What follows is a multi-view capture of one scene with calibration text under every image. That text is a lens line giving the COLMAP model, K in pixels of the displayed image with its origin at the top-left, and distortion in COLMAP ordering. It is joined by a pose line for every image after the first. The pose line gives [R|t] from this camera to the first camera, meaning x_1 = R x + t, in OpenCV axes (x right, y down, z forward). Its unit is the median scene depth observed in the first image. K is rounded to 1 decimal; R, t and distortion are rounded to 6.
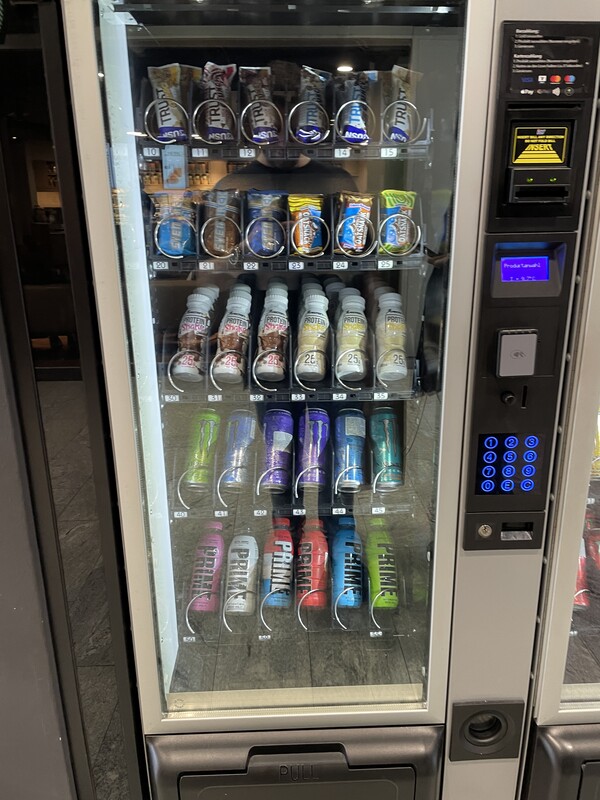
lens RADIAL K [[618.6, 0, 298.8], [0, 618.6, 395.1], [0, 0, 1]] dist [0.068415, -0.088253]
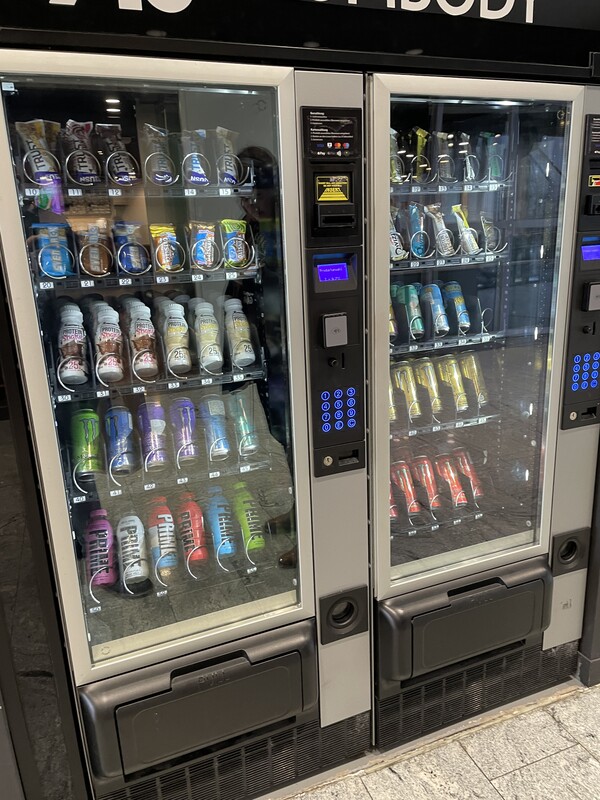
lens RADIAL K [[618.6, 0, 305.5], [0, 618.6, 402.7], [0, 0, 1]] dist [0.068415, -0.088253]
pose [[0.936538, -0.118728, 0.329848, -0.176492], [0.128455, 0.991685, -0.007768, 0.086033], [-0.326183, 0.049646, 0.944002, -0.276287]]
